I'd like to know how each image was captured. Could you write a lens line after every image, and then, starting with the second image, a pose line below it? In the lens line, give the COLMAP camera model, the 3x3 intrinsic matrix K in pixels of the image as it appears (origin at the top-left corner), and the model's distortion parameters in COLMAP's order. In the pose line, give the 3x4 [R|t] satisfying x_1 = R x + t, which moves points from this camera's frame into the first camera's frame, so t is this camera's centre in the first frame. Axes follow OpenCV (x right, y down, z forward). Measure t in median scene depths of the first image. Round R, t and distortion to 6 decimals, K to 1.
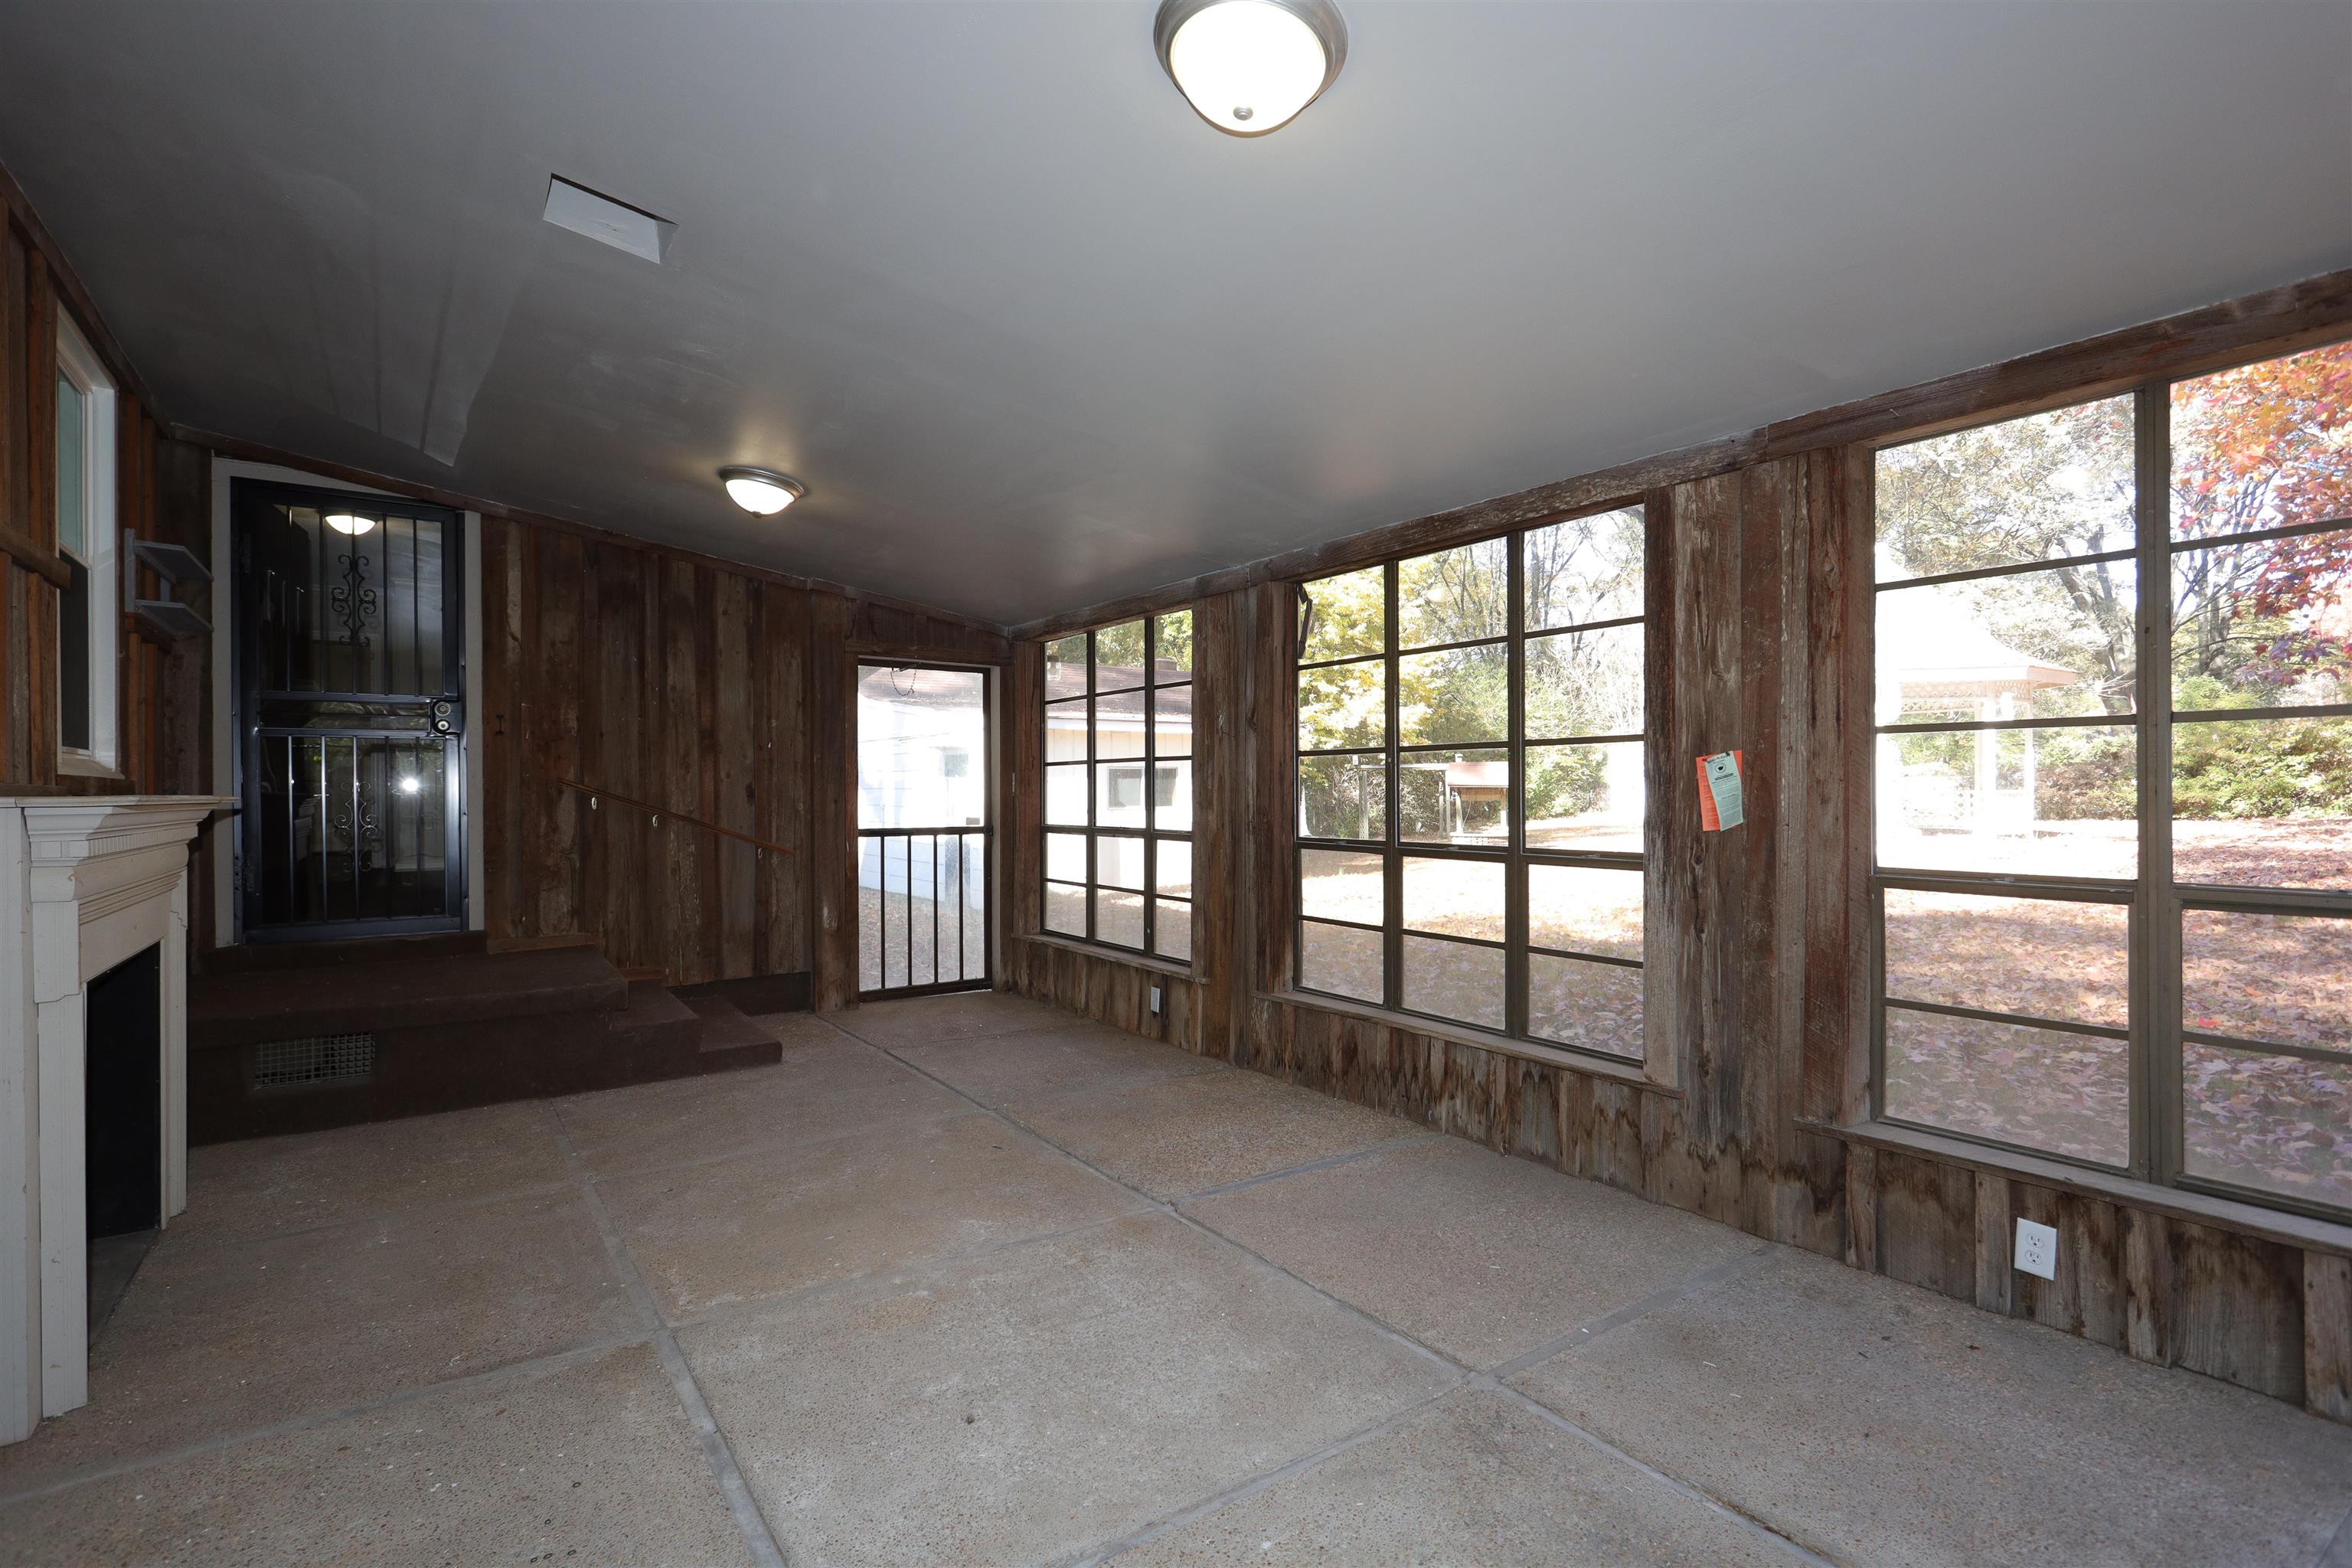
lens RADIAL K [[1112.8, 0, 1178.4], [0, 1112.8, 787.3], [0, 0, 1]] dist [-0.006626, 0.000707]
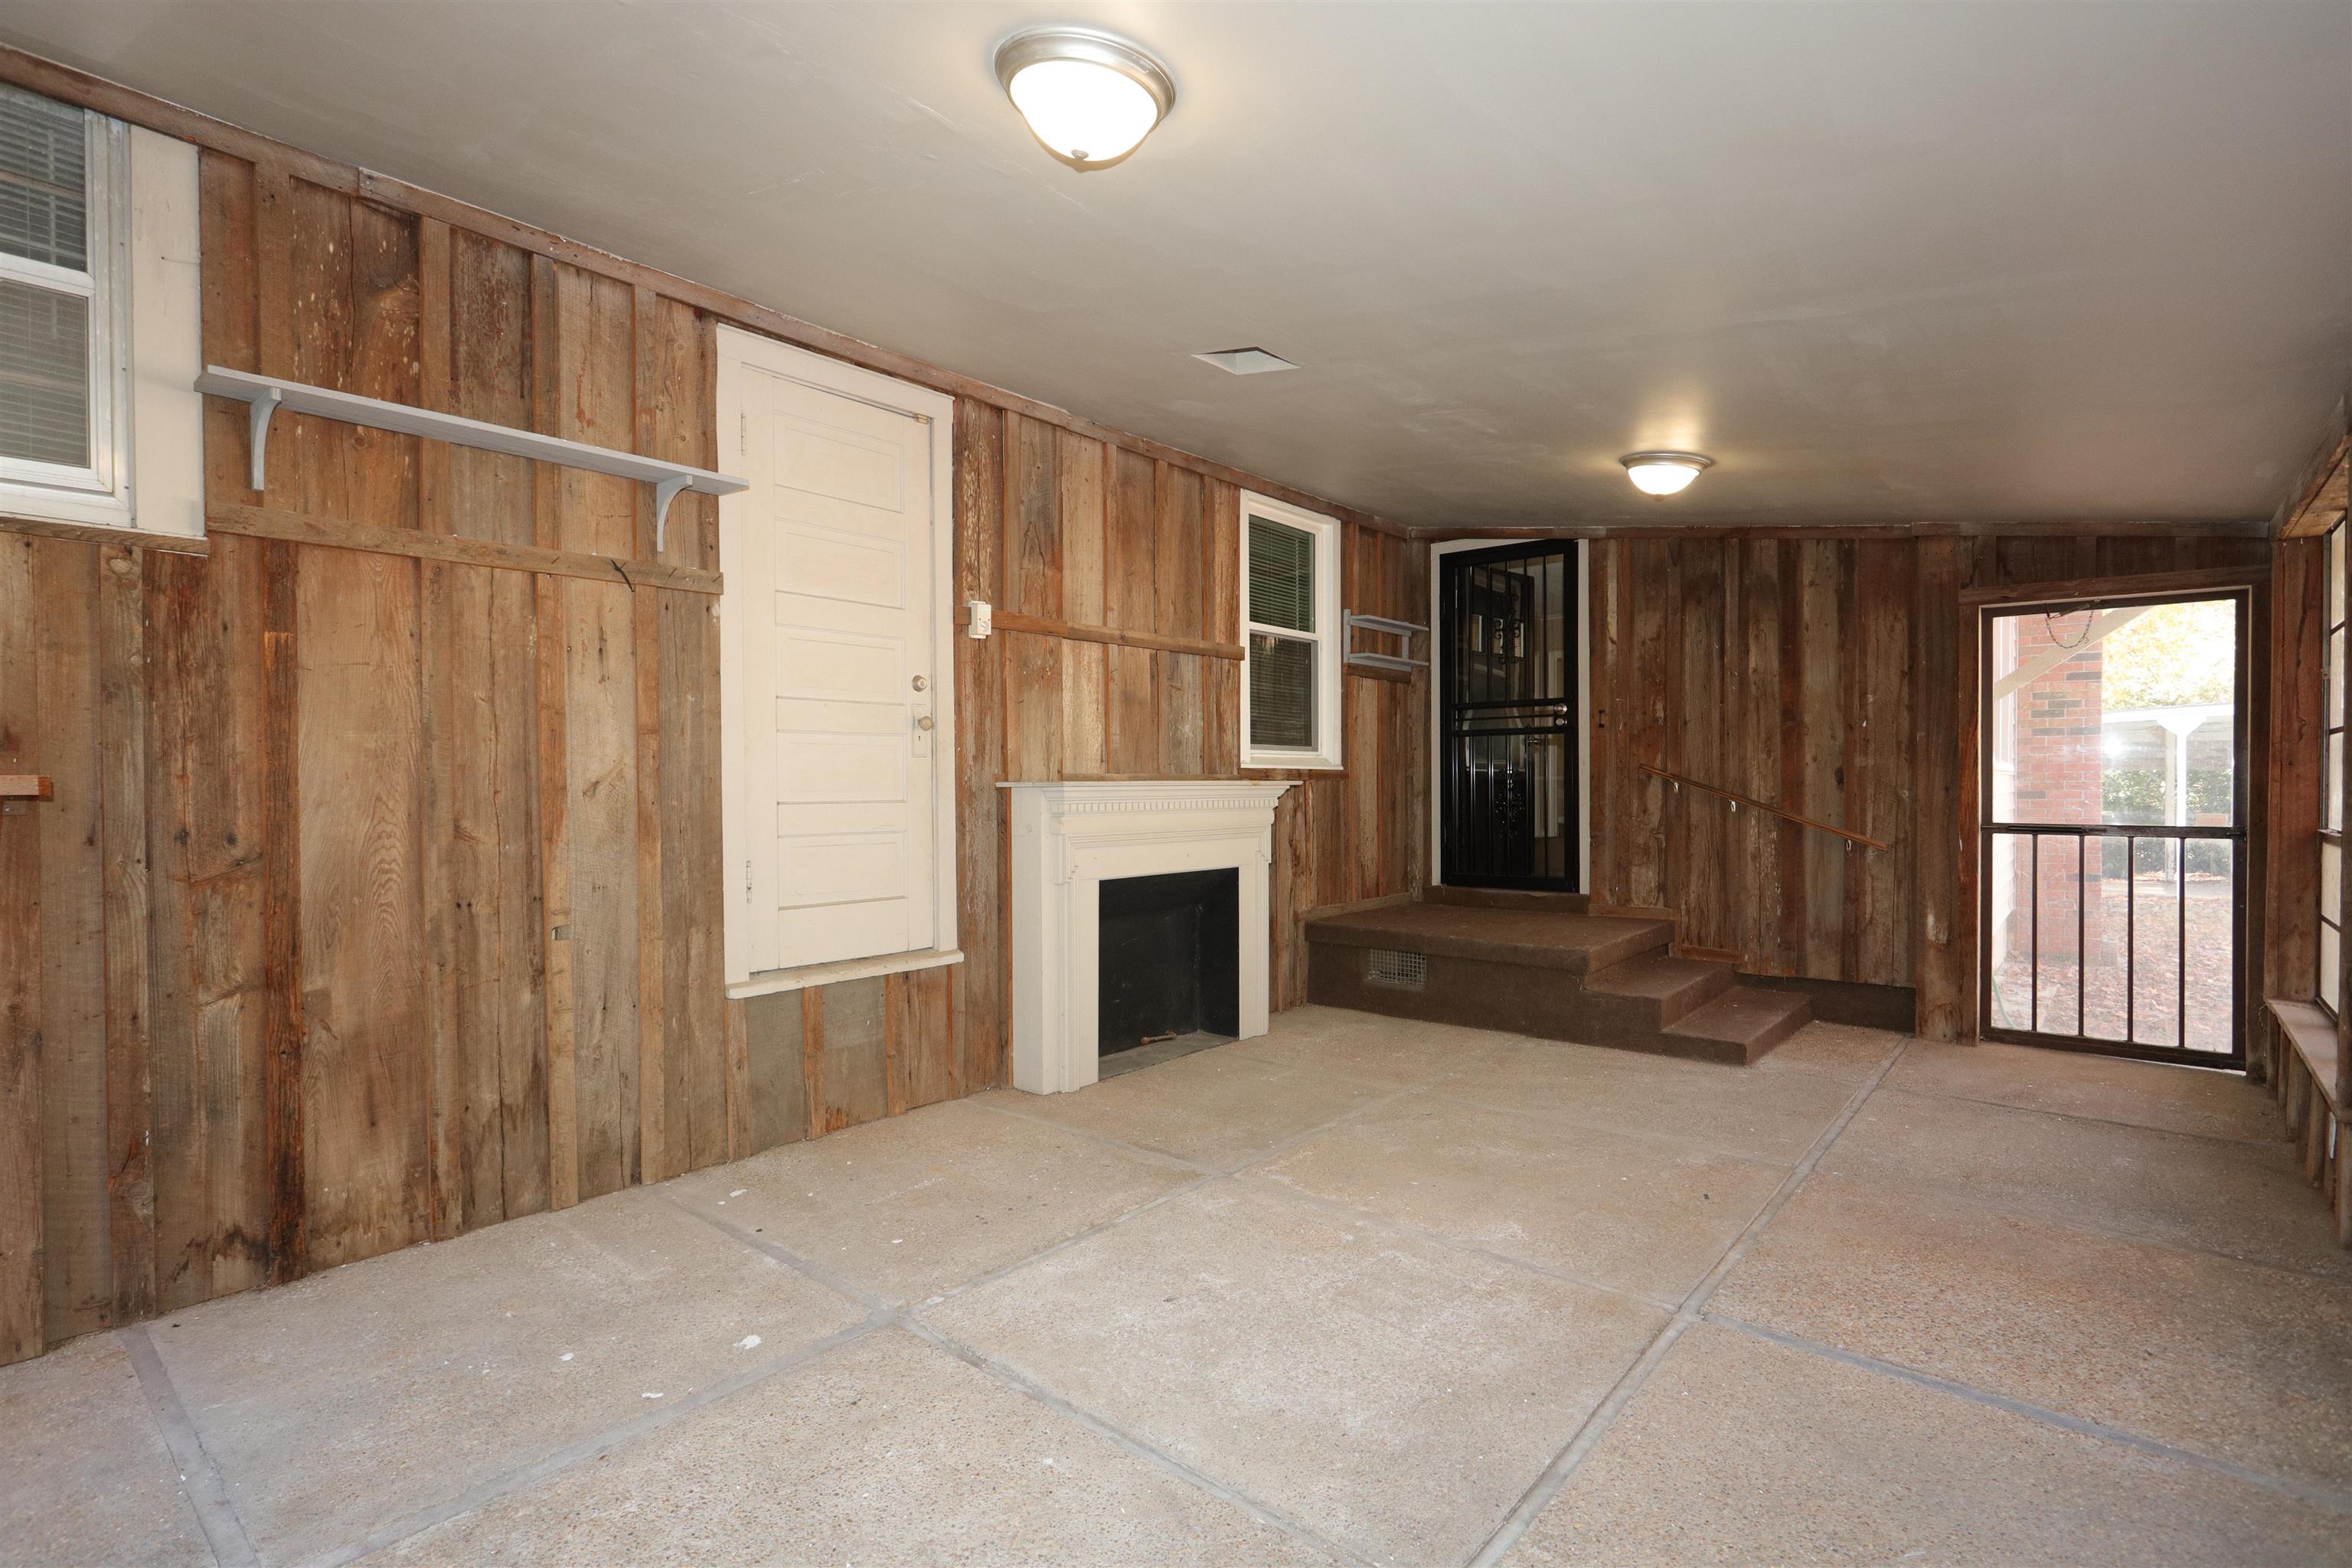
lens RADIAL K [[1112.8, 0, 1187.4], [0, 1112.8, 788.0], [0, 0, 1]] dist [-0.006626, 0.000707]
pose [[0.258637, 0.010883, -0.965913, 0.383030], [0.006829, 0.999891, 0.013094, -0.002214], [0.965950, -0.009983, 0.258534, 0.275837]]
